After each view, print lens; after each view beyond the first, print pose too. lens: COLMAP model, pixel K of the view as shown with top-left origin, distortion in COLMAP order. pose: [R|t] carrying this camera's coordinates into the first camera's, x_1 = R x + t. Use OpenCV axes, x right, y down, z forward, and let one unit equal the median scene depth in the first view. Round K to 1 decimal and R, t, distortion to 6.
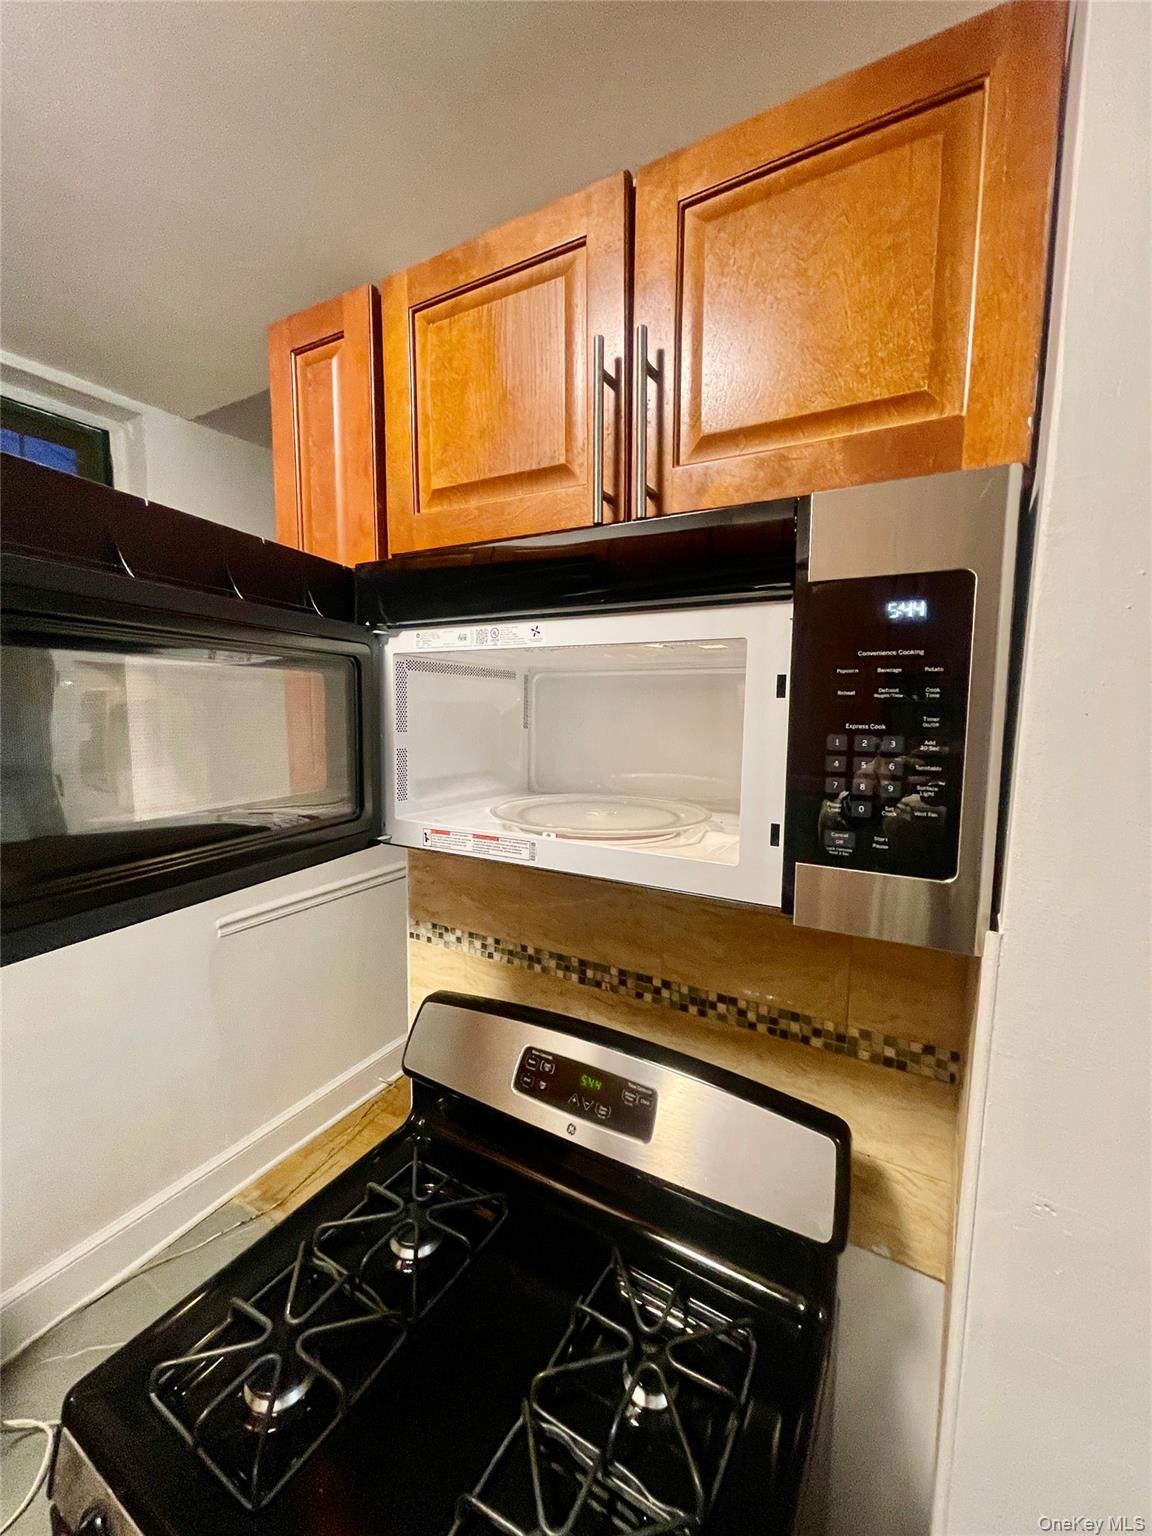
lens RADIAL K [[617.8, 0, 576.1], [0, 617.8, 760.8], [0, 0, 1]] dist [0.000252, -0.000345]
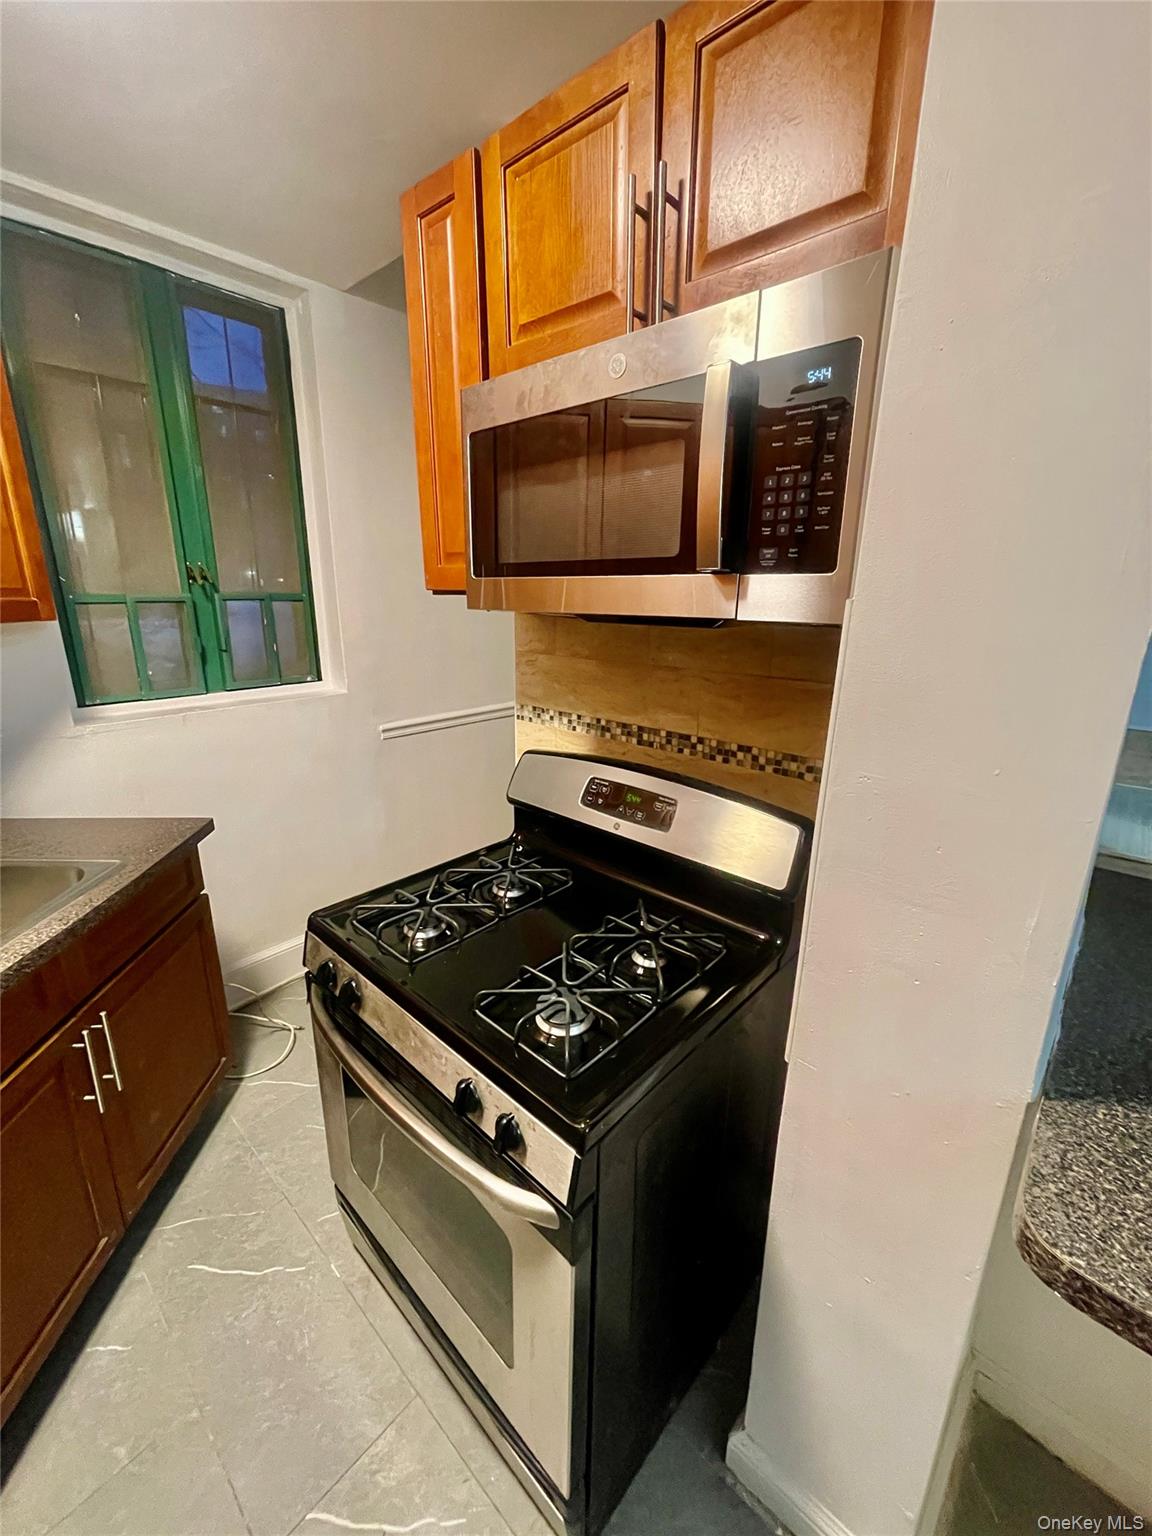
lens RADIAL K [[622.4, 0, 581.6], [0, 622.4, 762.2], [0, 0, 1]] dist [0.010252, -0.000708]
pose [[0.977415, 0.055291, -0.203969, 0.182387], [-0.021527, 0.986196, 0.164176, 0.213117], [0.210231, -0.156077, 0.965113, -0.330394]]
